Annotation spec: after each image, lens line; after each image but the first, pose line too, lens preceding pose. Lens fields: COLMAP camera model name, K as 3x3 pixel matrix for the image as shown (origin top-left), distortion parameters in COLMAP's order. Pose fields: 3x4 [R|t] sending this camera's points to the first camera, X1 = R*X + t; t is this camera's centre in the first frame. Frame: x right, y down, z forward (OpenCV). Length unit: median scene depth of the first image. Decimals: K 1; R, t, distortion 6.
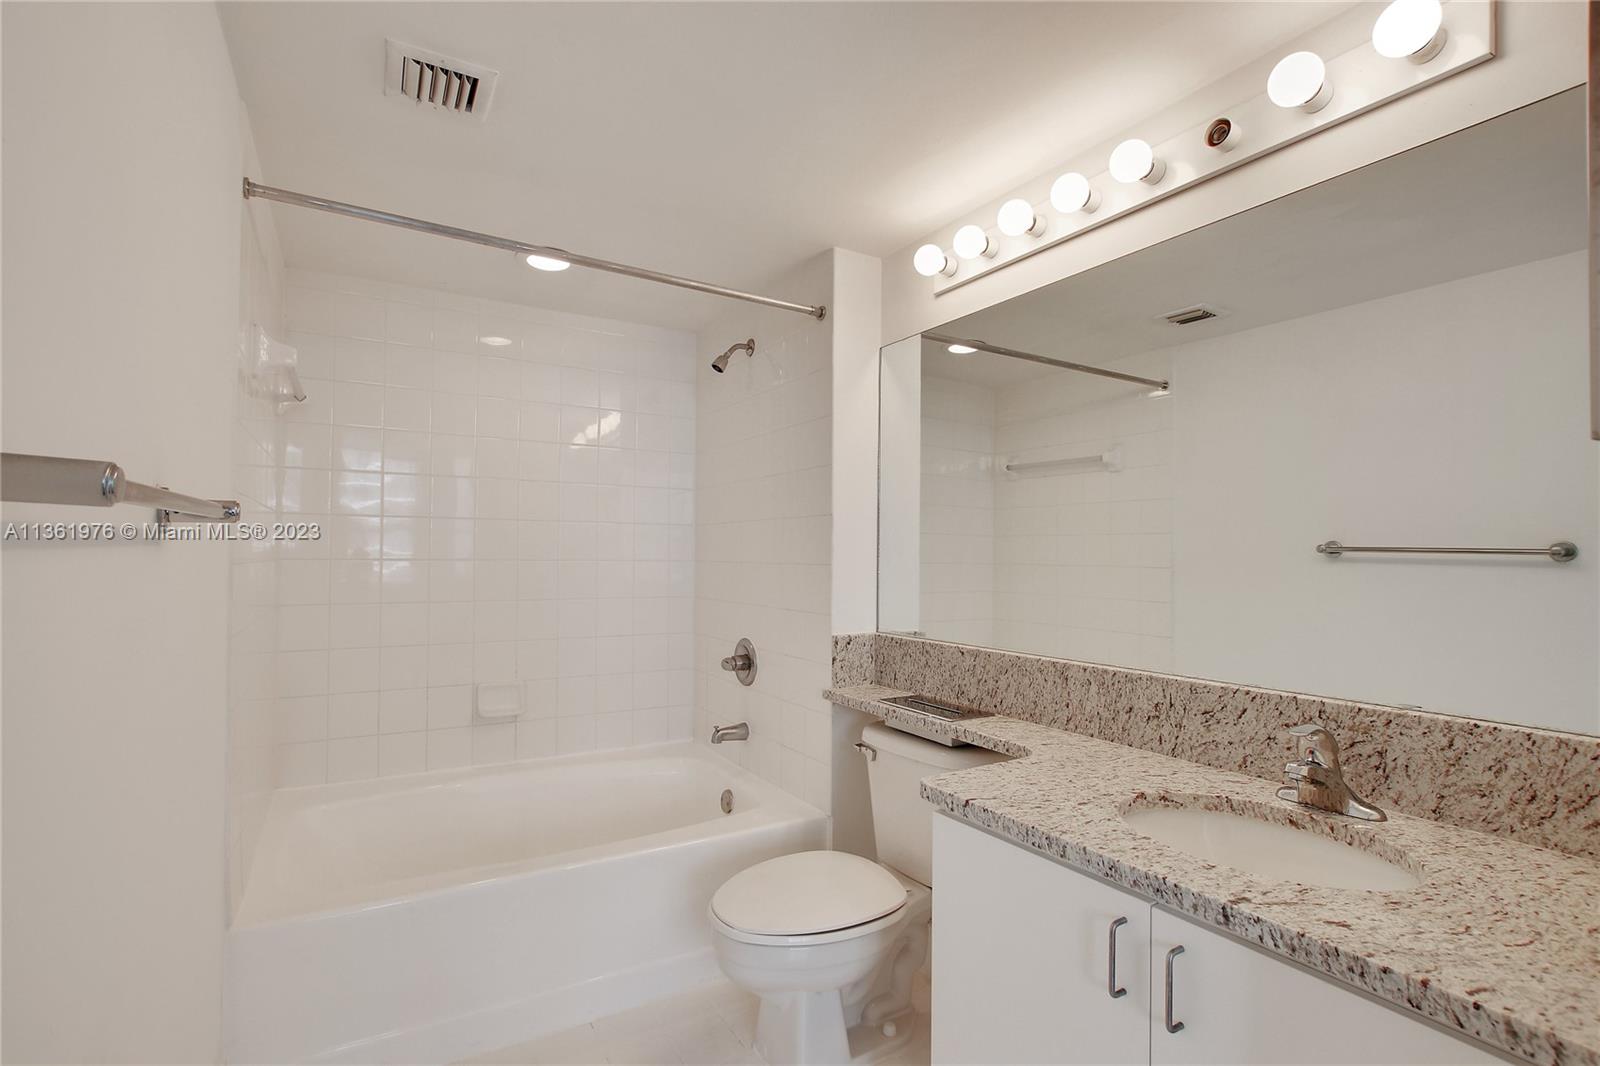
lens RADIAL K [[753.0, 0, 789.5], [0, 753.0, 533.4], [0, 0, 1]] dist [-0.002674, 0.001199]
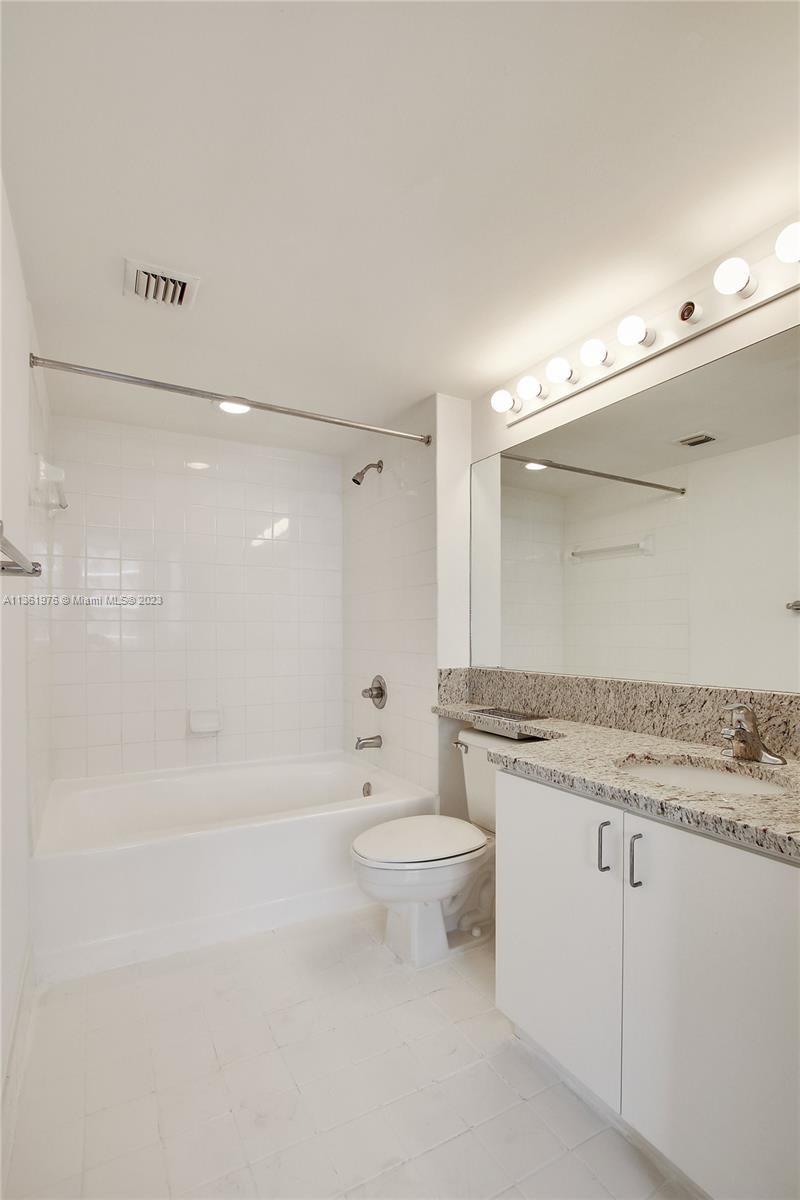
lens RADIAL K [[571.4, 0, 412.4], [0, 571.4, 624.6], [0, 0, 1]] dist [-0.016637, 0.000404]
pose [[0.999852, -0.010403, -0.013714, 0.030477], [0.010678, 0.999741, 0.020078, 0.038948], [0.013502, -0.020222, 0.999704, -0.094452]]
